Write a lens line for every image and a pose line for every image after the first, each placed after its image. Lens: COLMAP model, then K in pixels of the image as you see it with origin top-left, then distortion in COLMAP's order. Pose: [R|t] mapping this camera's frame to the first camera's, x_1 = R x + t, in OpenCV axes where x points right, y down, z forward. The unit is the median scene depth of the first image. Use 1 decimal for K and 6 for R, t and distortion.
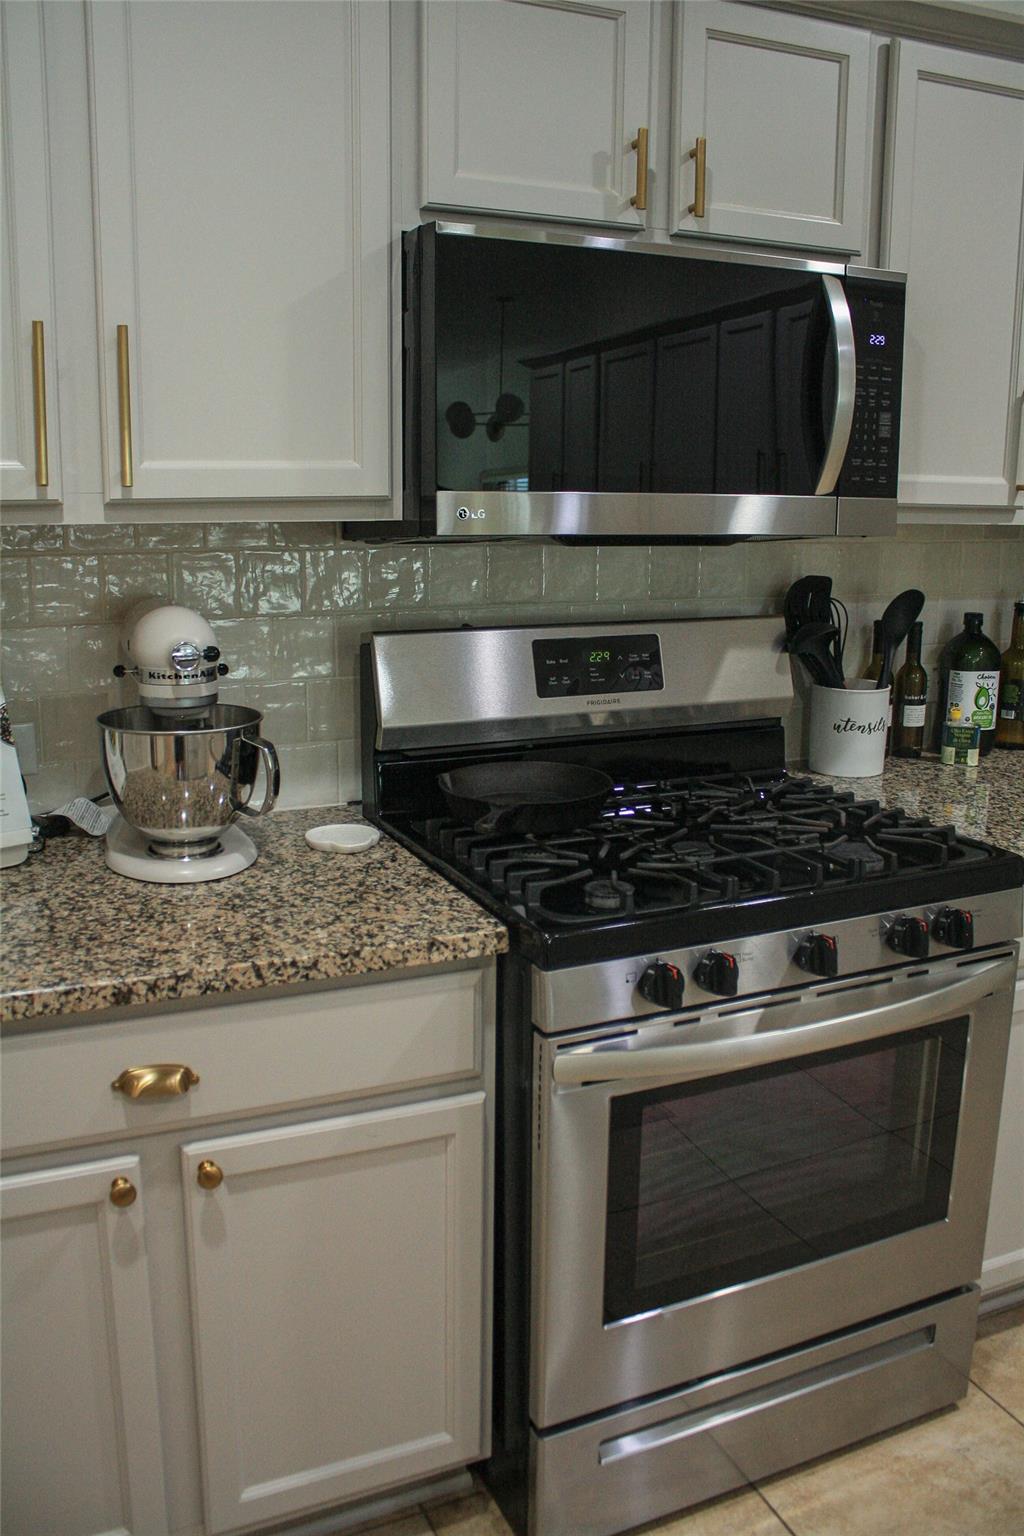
lens RADIAL K [[1286.2, 0, 512.0], [0, 1286.2, 768.0], [0, 0, 1]] dist [-0.169176, 0.147196]
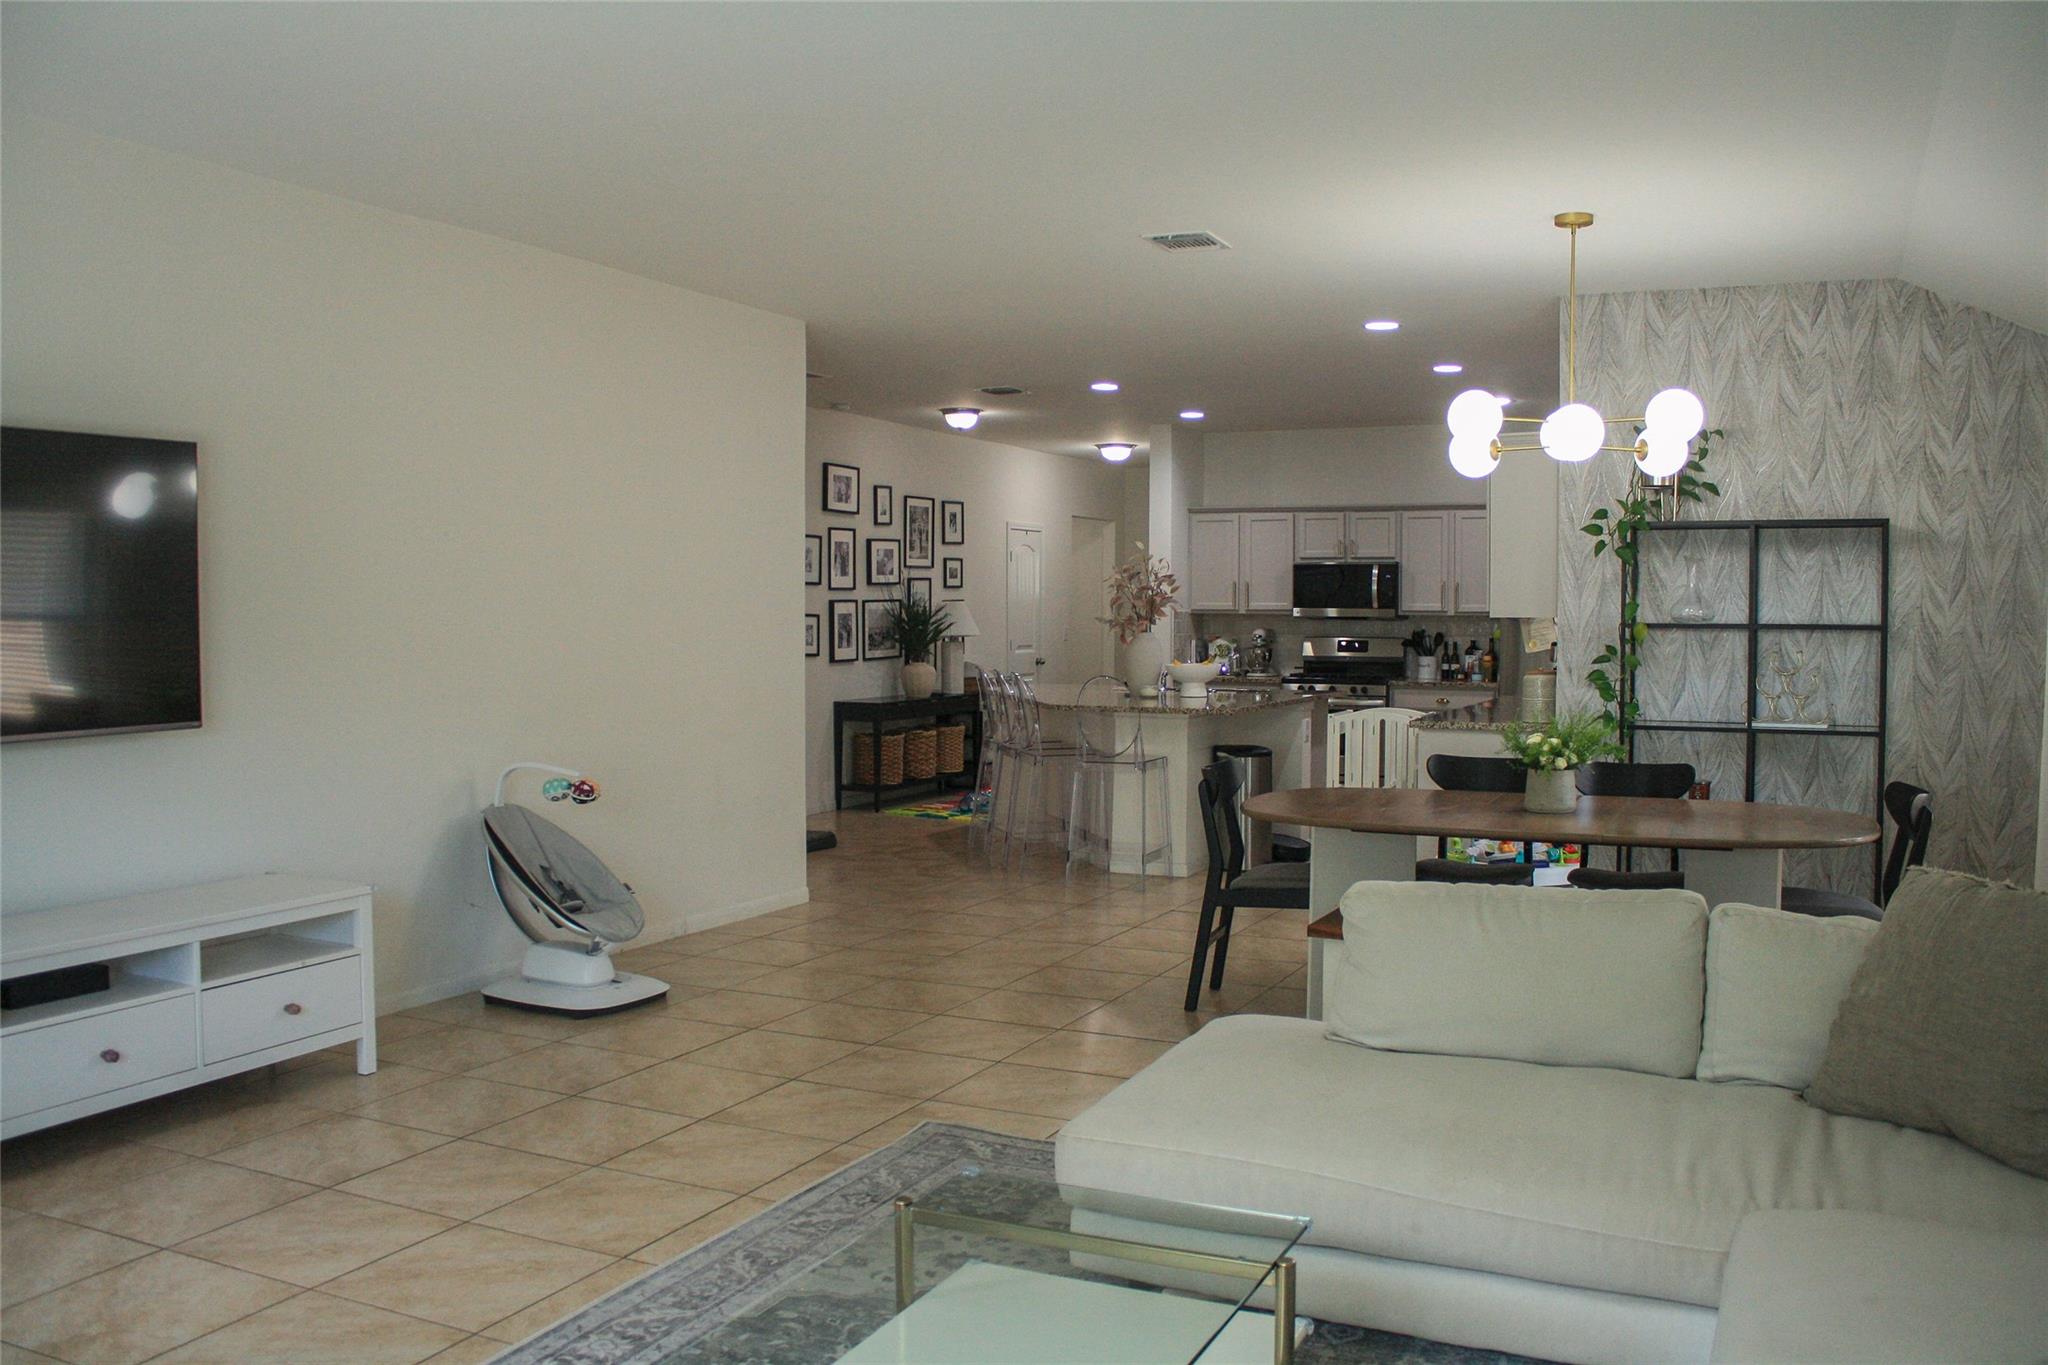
lens RADIAL K [[1715.0, 0, 1024.0], [0, 1715.0, 682.5], [0, 0, 1]] dist [-0.169176, 0.147196]
pose [[0.657155, 0.027872, -0.753240, 3.875862], [-0.158490, 0.982085, -0.101933, 0.851154], [0.736904, 0.186367, 0.649800, -3.779967]]
